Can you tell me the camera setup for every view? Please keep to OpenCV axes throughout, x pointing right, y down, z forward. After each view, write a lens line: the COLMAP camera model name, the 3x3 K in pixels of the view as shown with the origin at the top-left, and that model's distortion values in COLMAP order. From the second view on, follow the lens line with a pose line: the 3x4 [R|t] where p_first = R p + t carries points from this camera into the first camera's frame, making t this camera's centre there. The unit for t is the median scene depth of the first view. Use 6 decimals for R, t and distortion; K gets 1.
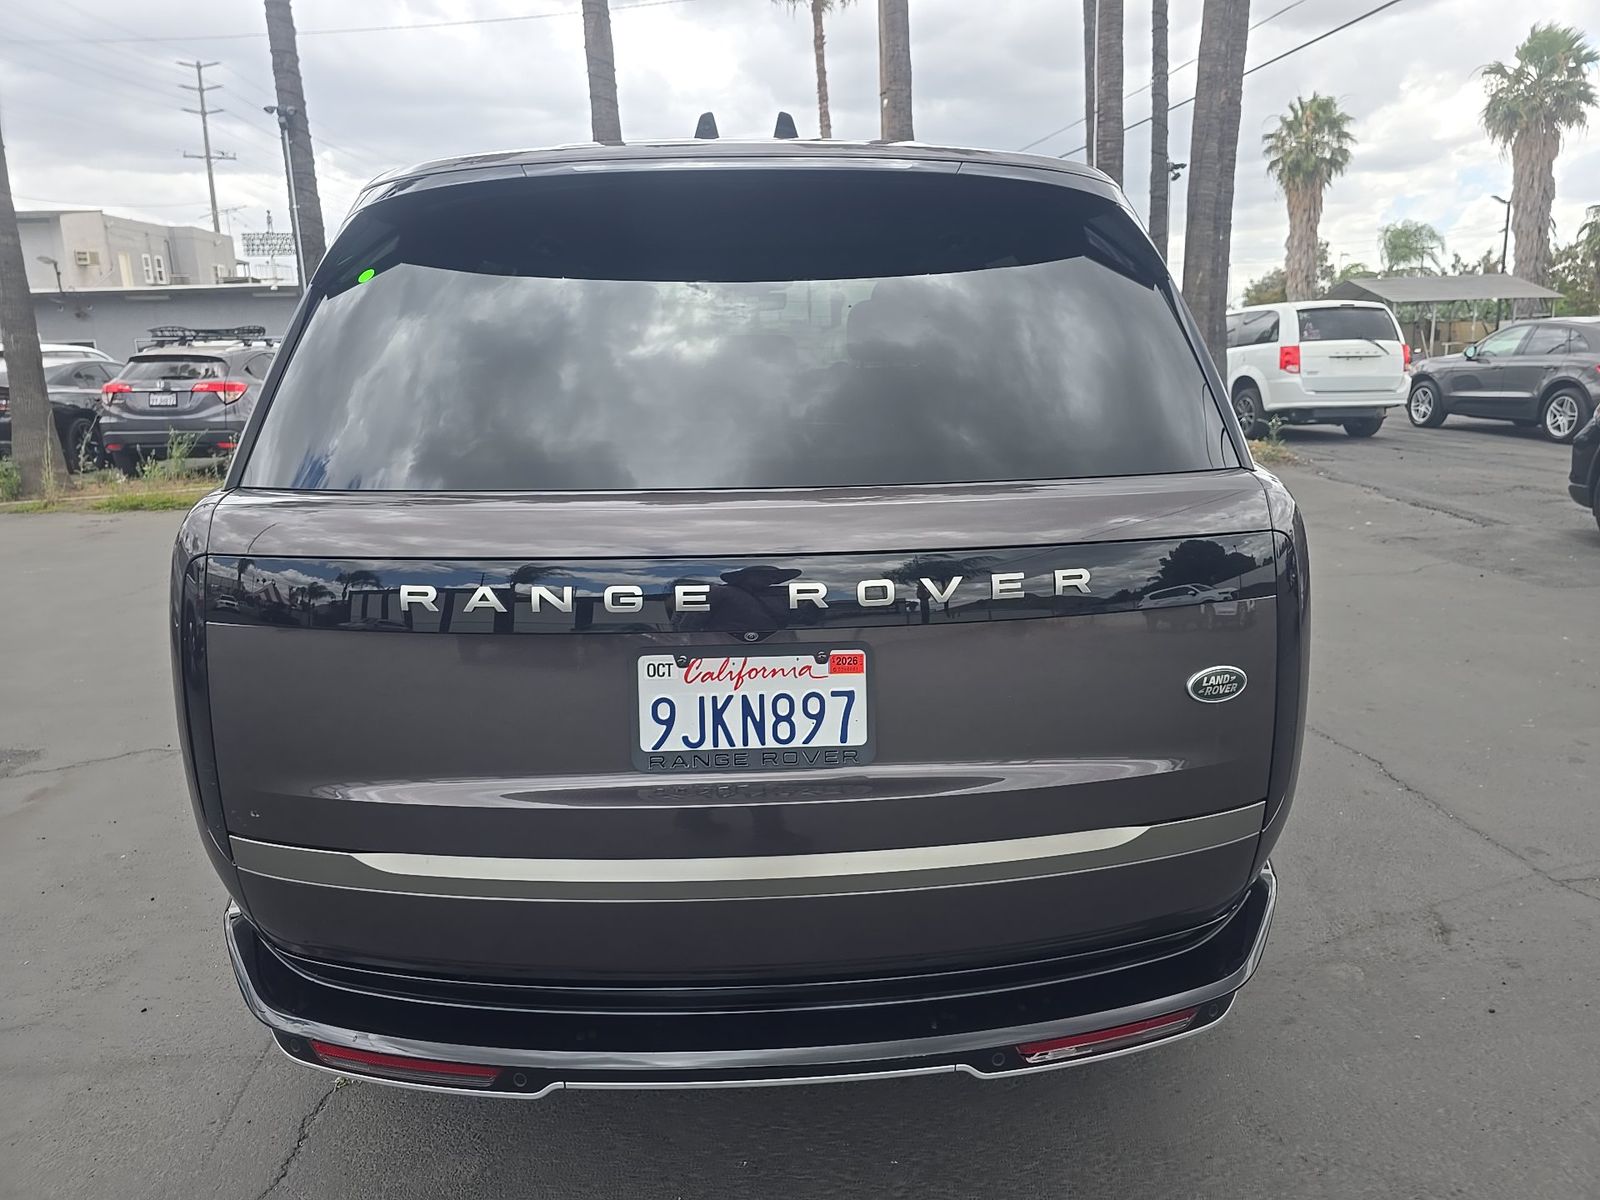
lens RADIAL K [[1105.3, 0, 807.1], [0, 1105.3, 596.9], [0, 0, 1]] dist [0.037107, -0.017491]
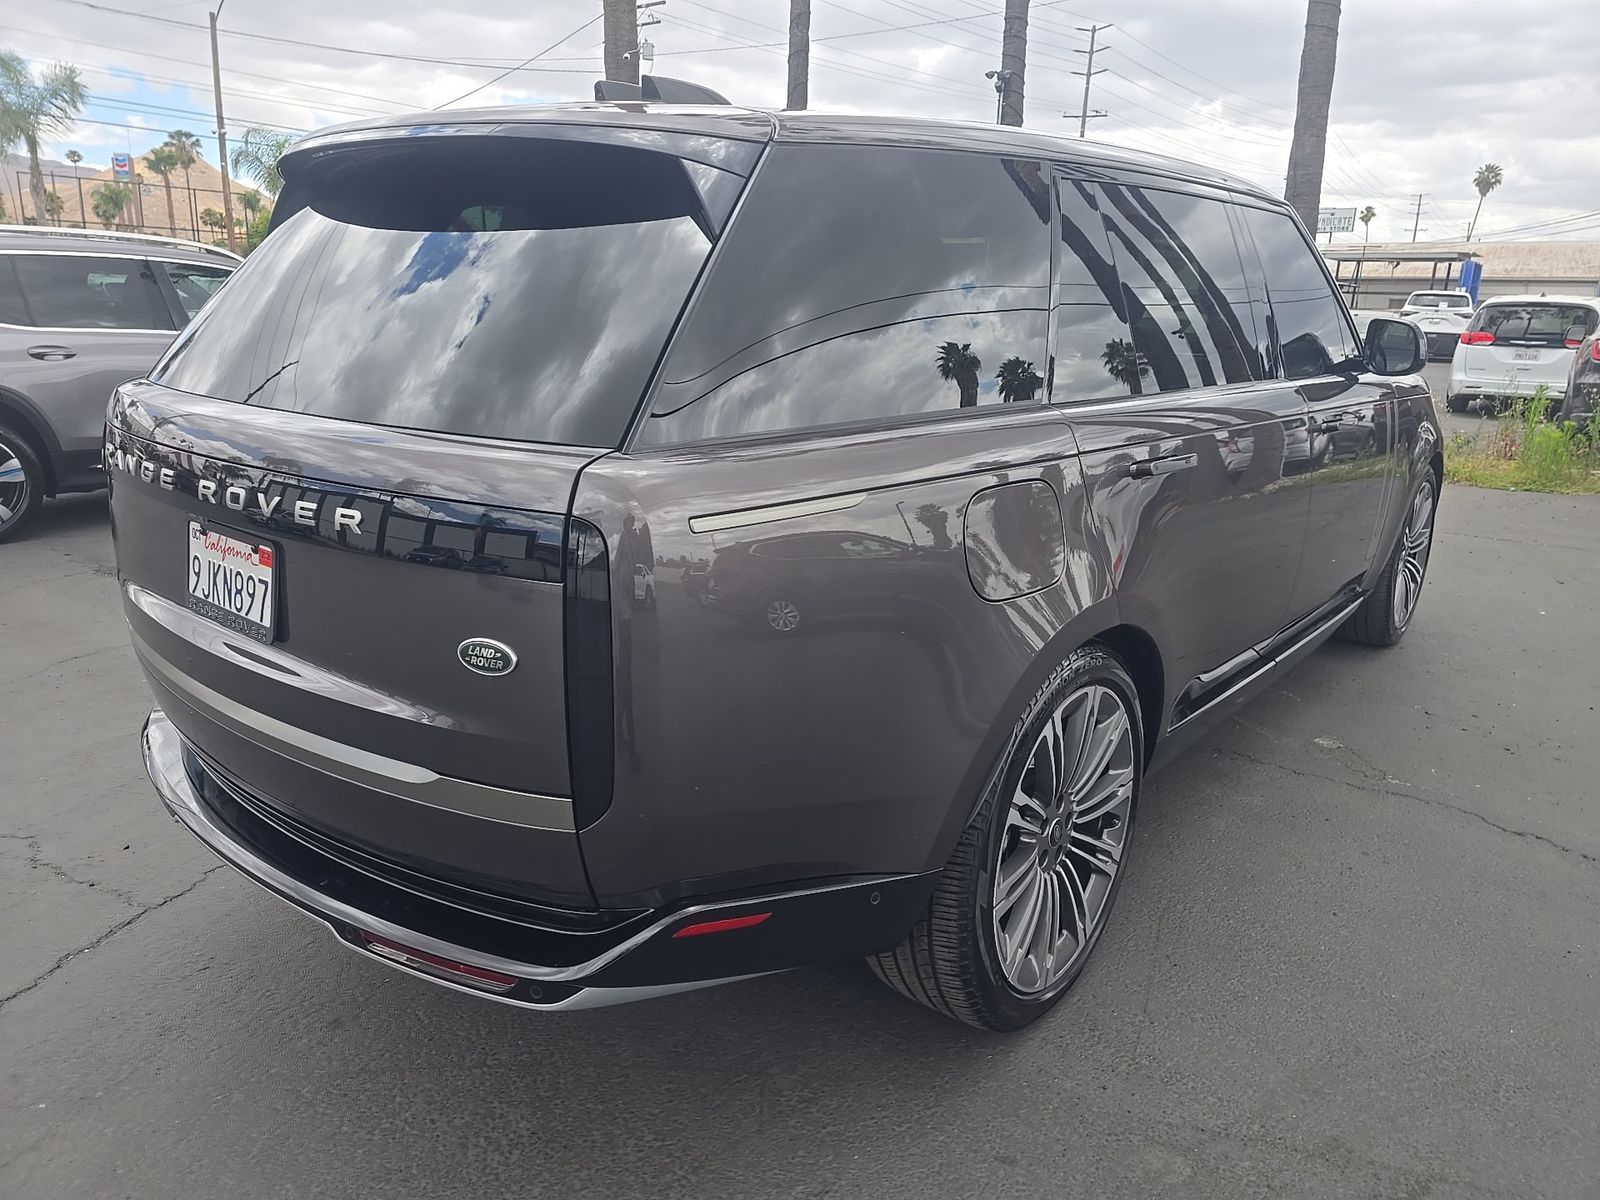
lens RADIAL K [[1105.3, 0, 806.7], [0, 1105.3, 598.2], [0, 0, 1]] dist [0.037107, -0.017491]
pose [[0.749346, 0.215116, -0.626263, 1.202785], [-0.189038, 0.975899, 0.109023, -0.135701], [0.634622, 0.036691, 0.771951, 0.420018]]
